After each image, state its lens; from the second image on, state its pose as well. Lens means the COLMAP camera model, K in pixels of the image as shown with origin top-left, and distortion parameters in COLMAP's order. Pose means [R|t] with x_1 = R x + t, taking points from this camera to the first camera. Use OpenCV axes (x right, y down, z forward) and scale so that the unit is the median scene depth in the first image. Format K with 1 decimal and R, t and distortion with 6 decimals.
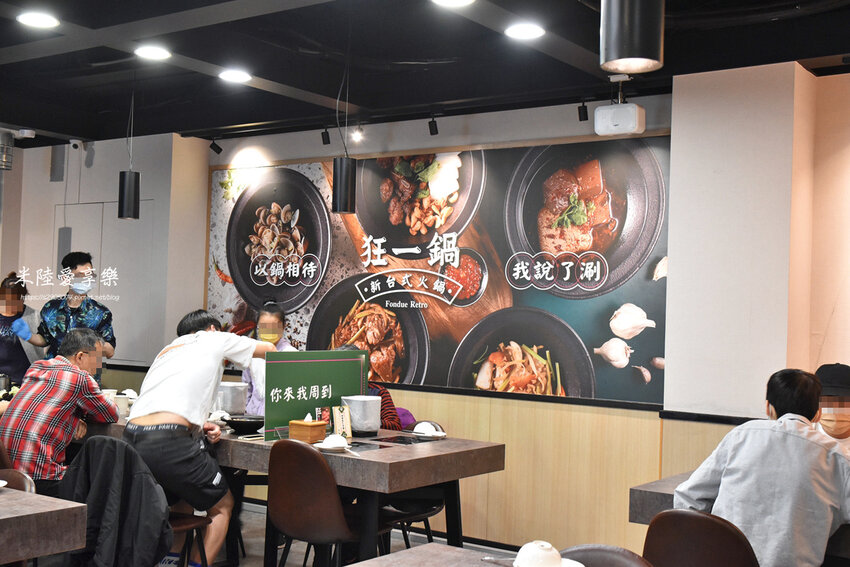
lens RADIAL K [[1044.6, 0, 424.9], [0, 1044.6, 284.3], [0, 0, 1]] dist [0.022585, 0.000000]
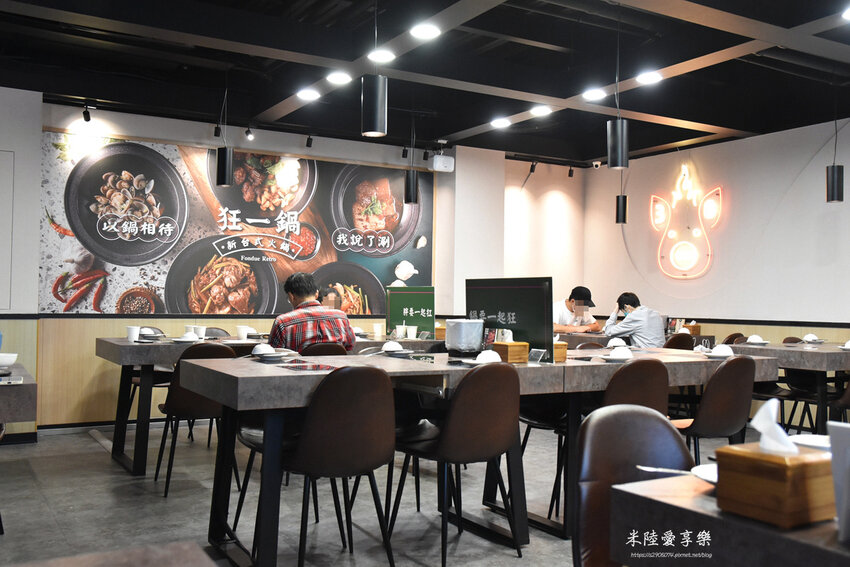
lens RADIAL K [[831.6, 0, 425.6], [0, 831.6, 283.0], [0, 0, 1]] dist [0.004840, 0.000000]
pose [[0.402416, -0.008285, 0.915419, -0.960318], [-0.027668, 0.999392, 0.021208, 0.021858], [-0.915039, -0.033862, 0.401943, 0.331370]]
